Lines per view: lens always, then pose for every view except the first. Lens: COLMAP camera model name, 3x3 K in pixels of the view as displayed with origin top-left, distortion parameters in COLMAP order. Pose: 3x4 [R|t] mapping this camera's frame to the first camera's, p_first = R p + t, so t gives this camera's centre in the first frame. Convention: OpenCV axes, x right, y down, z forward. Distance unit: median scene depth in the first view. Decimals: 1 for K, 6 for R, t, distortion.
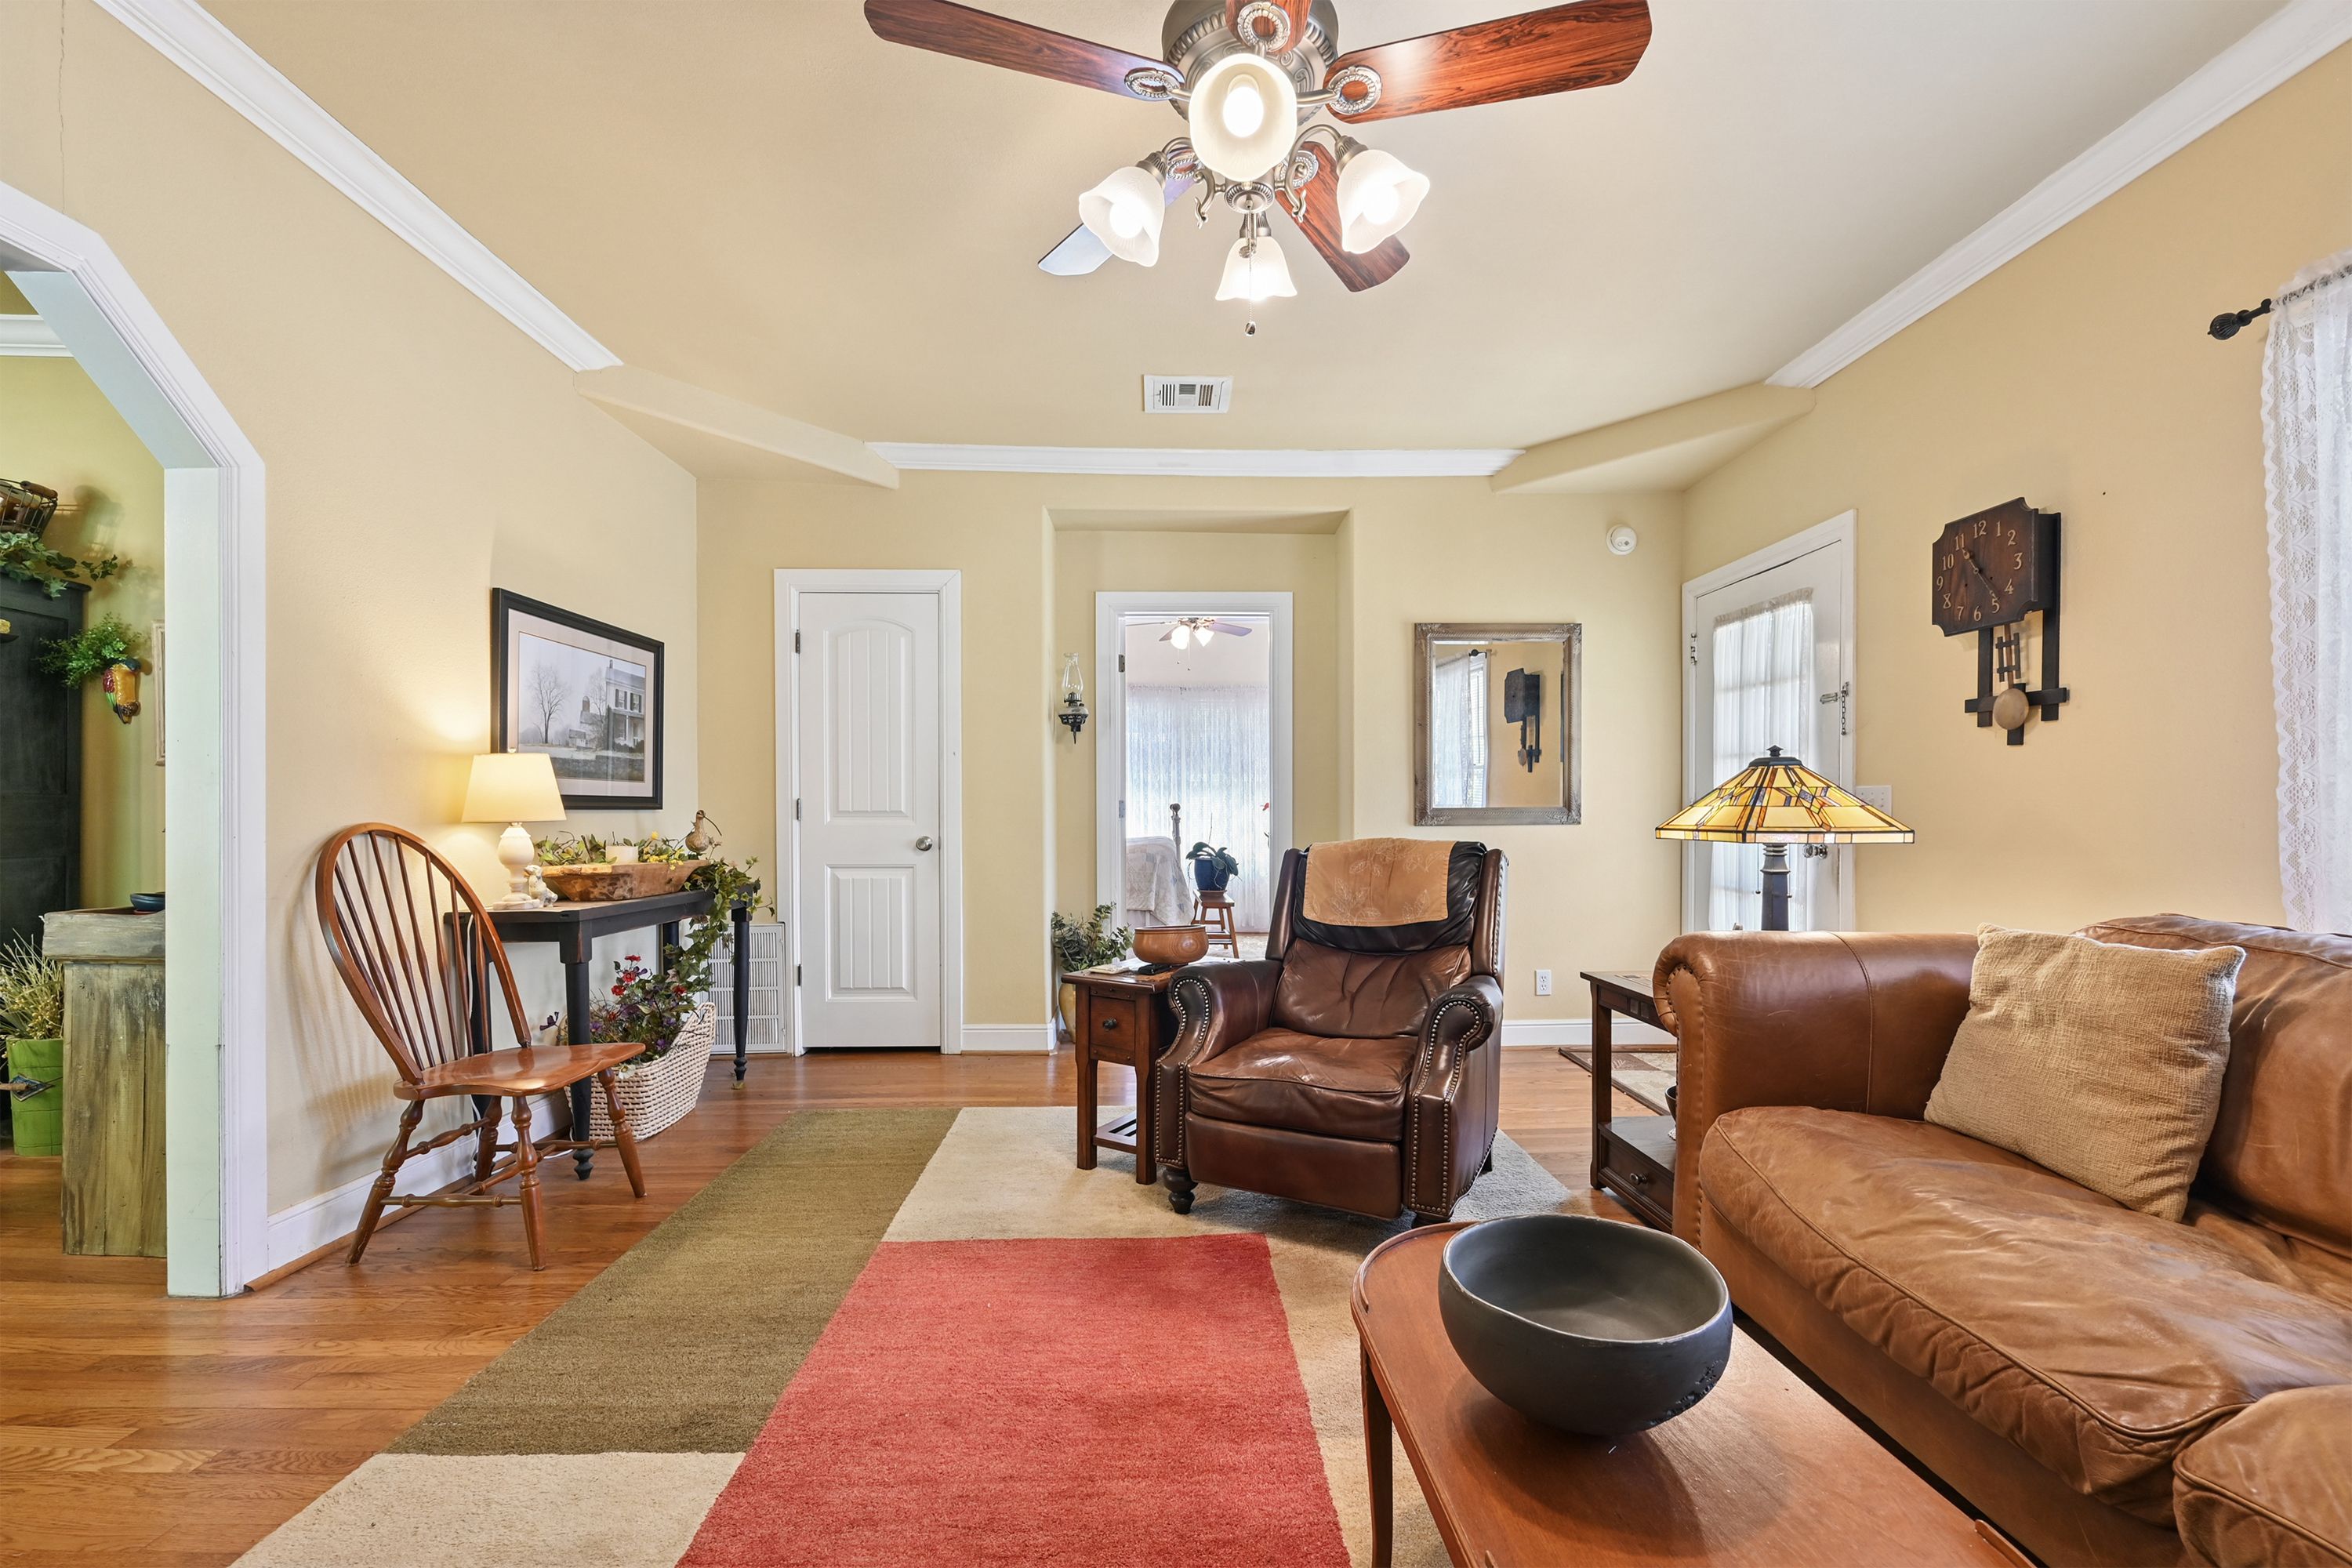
lens RADIAL K [[954.3, 0, 1184.5], [0, 954.3, 816.4], [0, 0, 1]] dist [-0.007239, 0.001464]
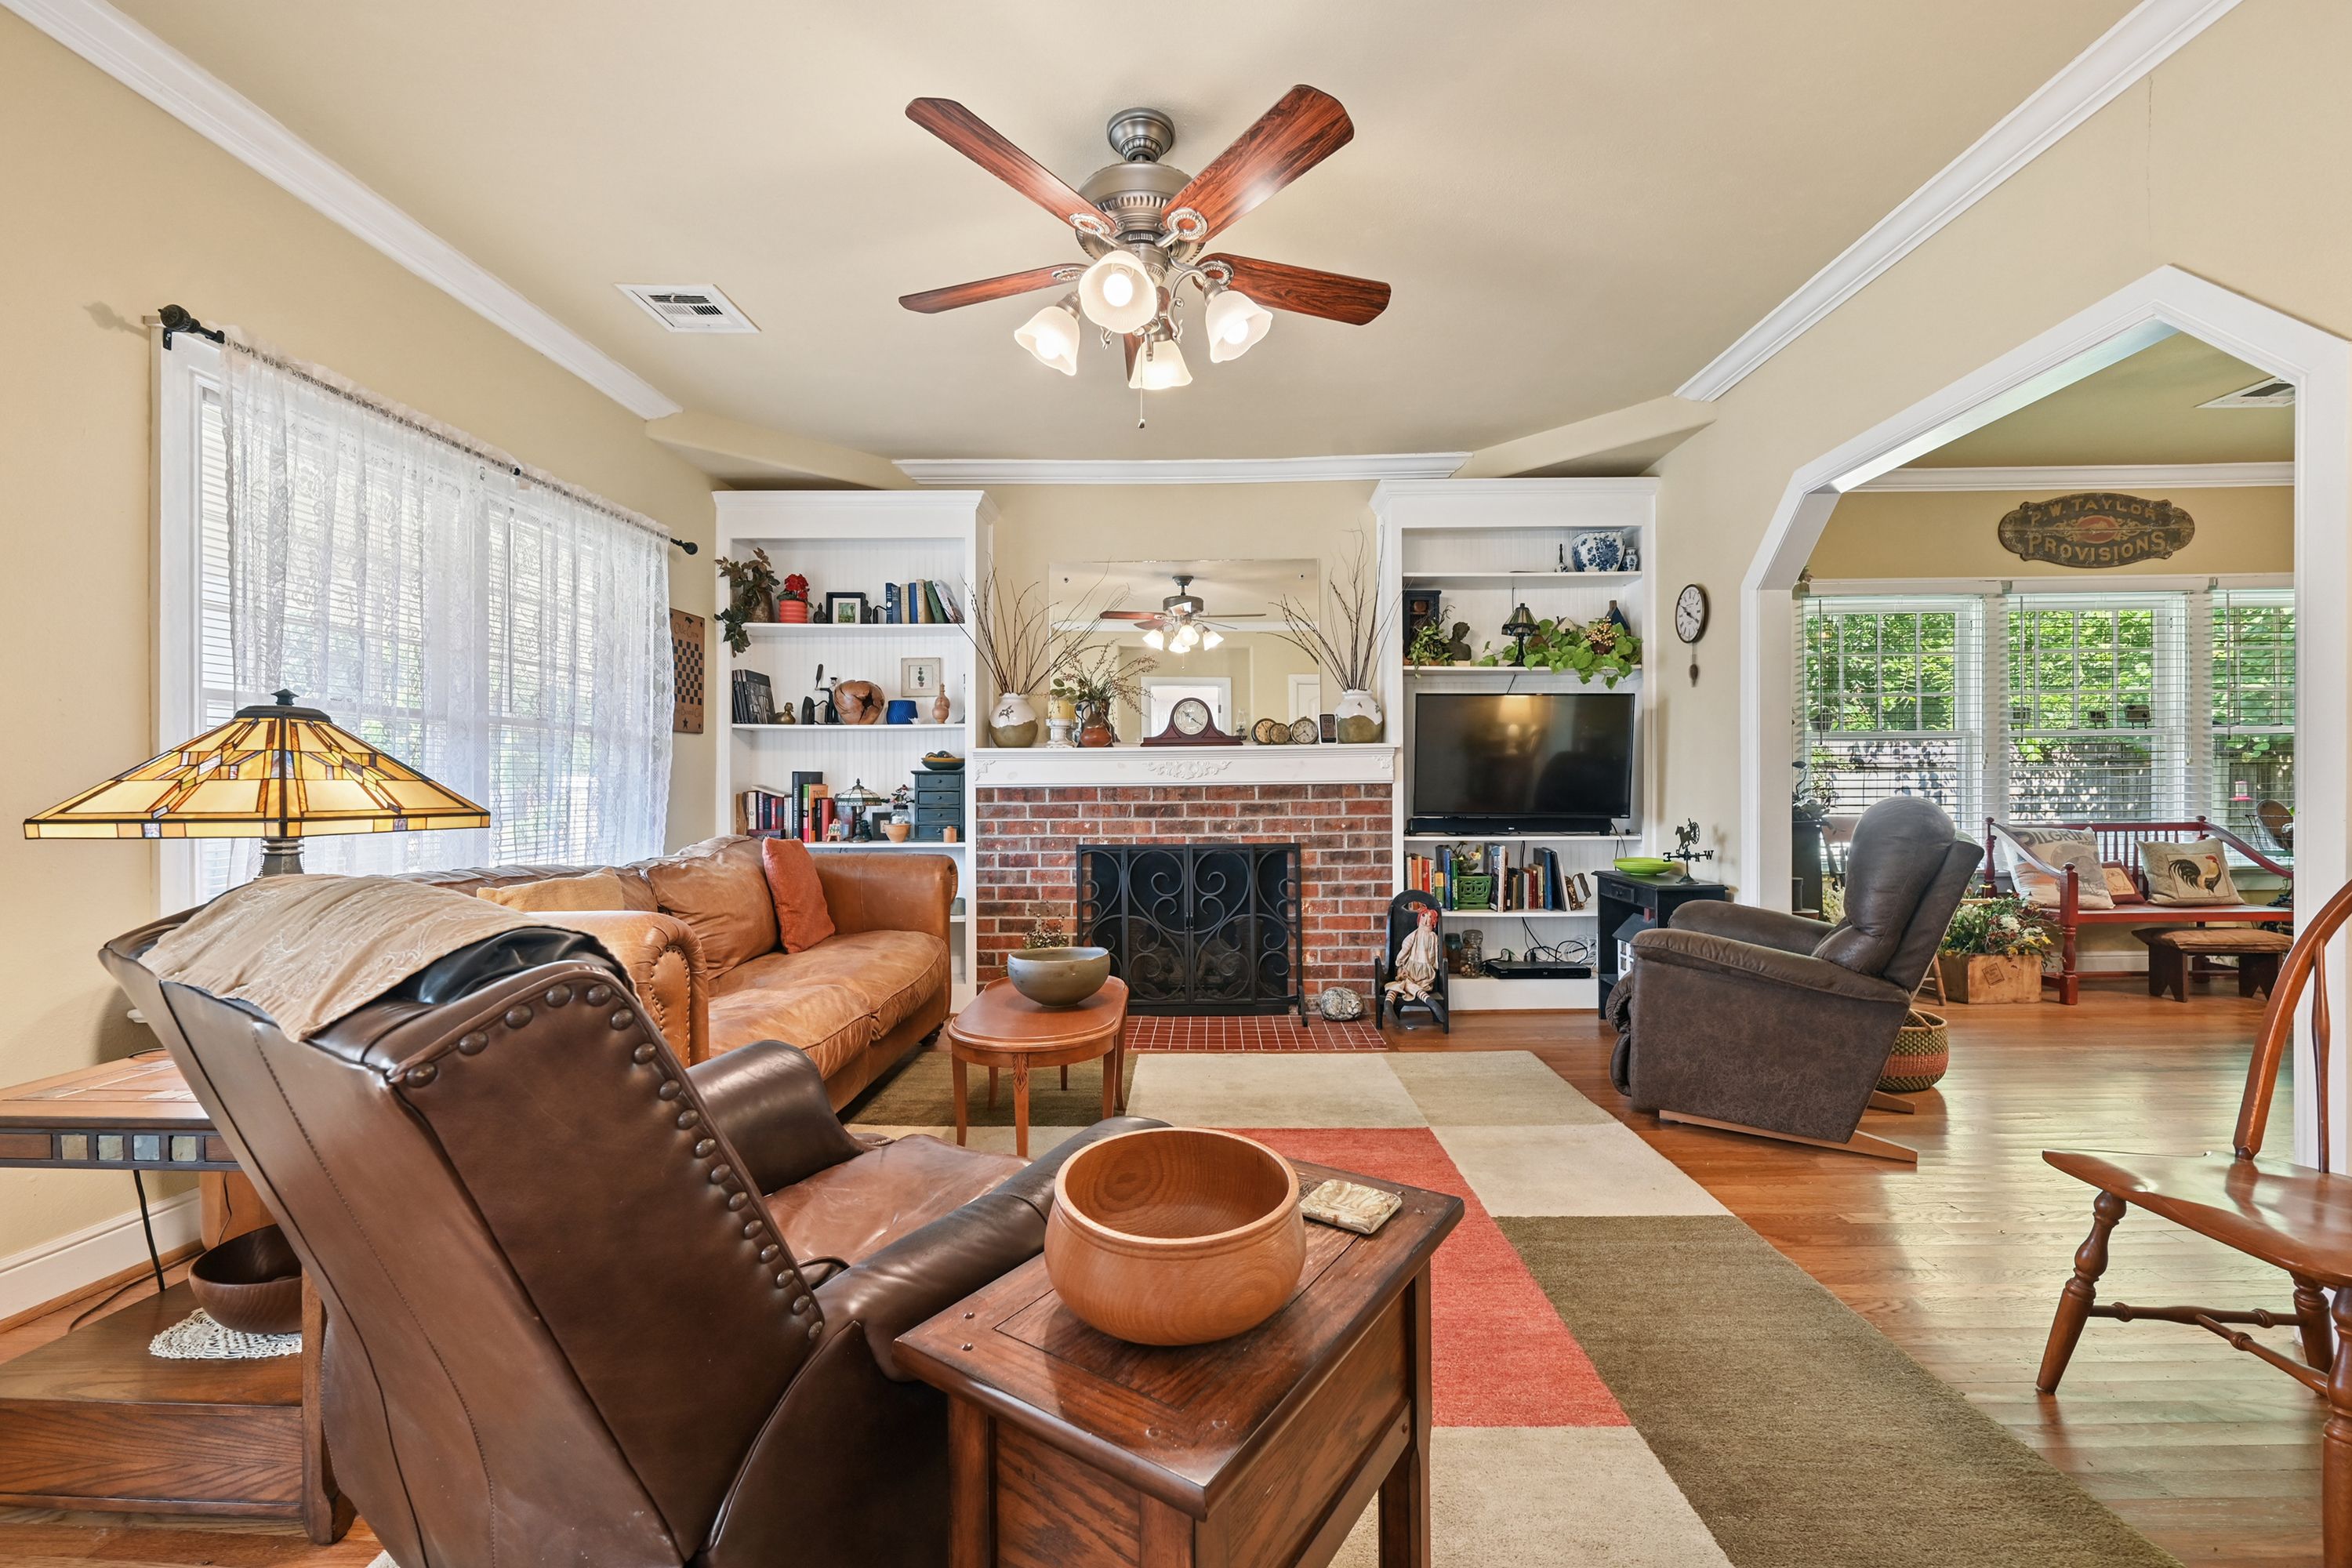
lens RADIAL K [[954.3, 0, 1188.4], [0, 954.3, 791.1], [0, 0, 1]] dist [-0.007239, 0.001464]
pose [[-0.998562, 0.002919, 0.053537, -0.041324], [0.003239, 0.999977, 0.005875, -0.004136], [-0.053518, 0.006040, -0.998549, 1.482513]]
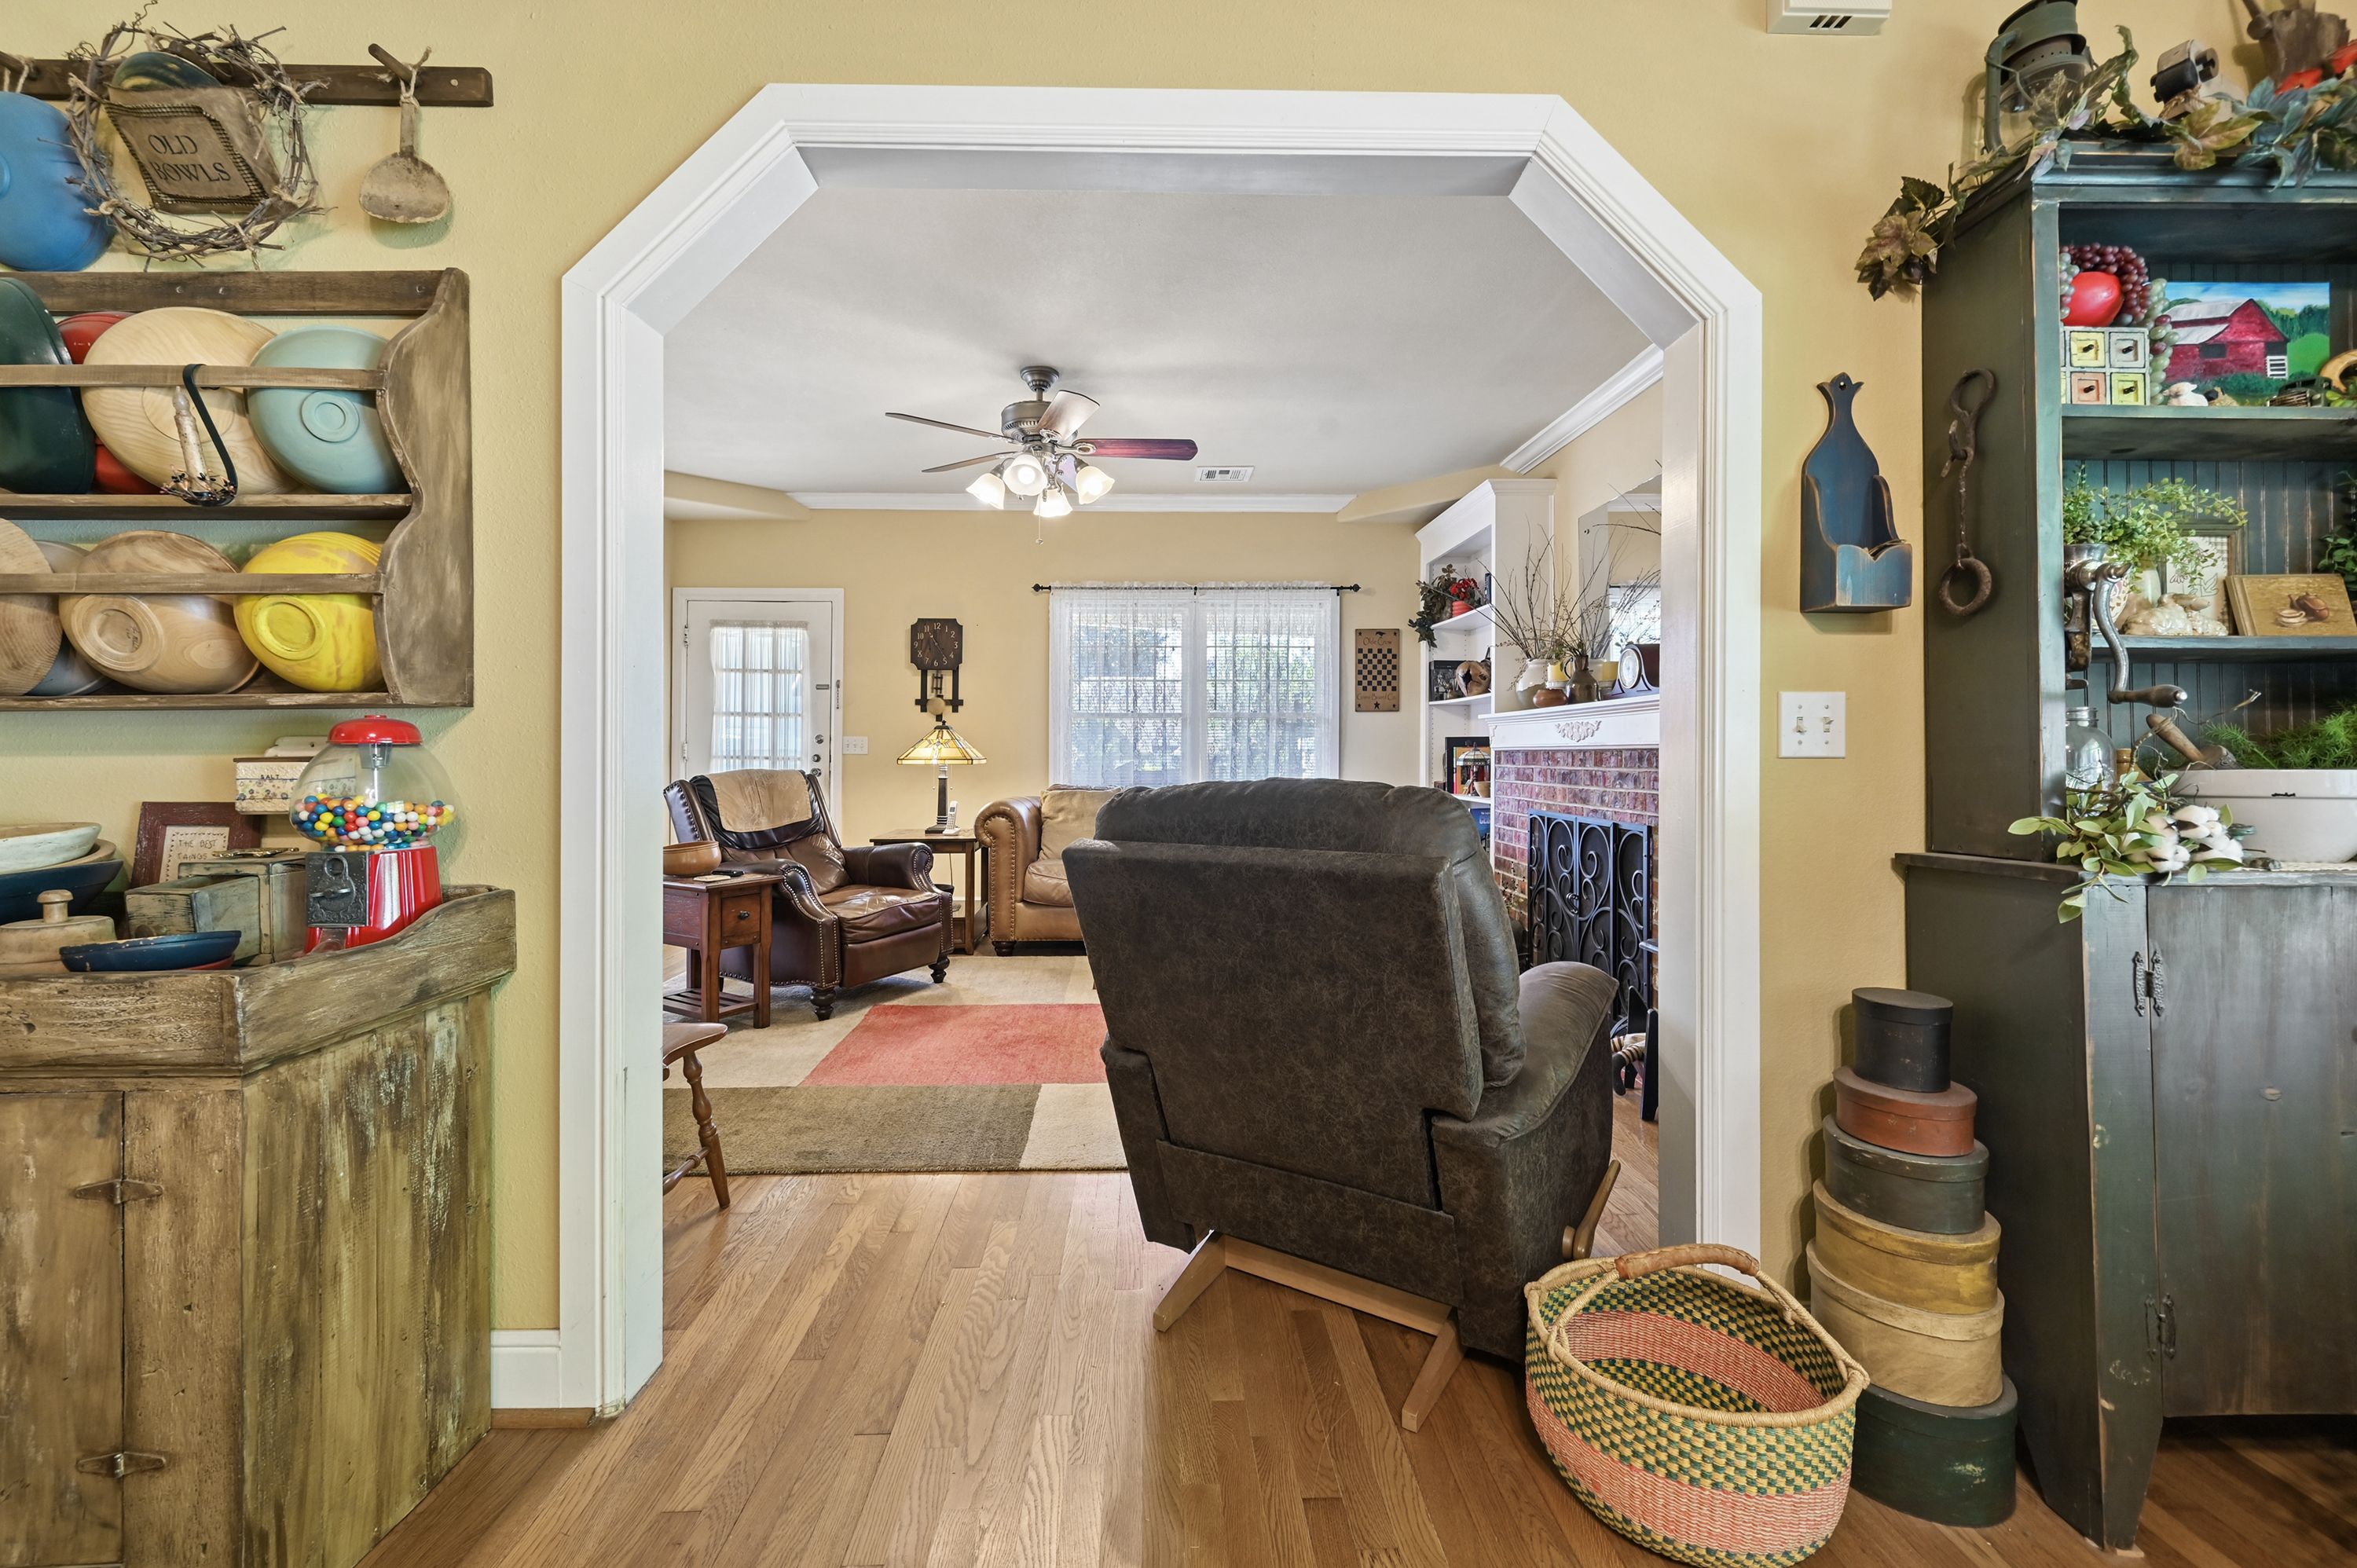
lens RADIAL K [[948.5, 0, 1156.7], [0, 948.5, 741.1], [0, 0, 1]] dist [0.000575, 0.000642]
pose [[0.010171, 0.007383, 0.999921, -1.413547], [0.003235, 0.999967, -0.007416, -0.008374], [-0.999943, 0.003310, 0.010147, 0.446170]]
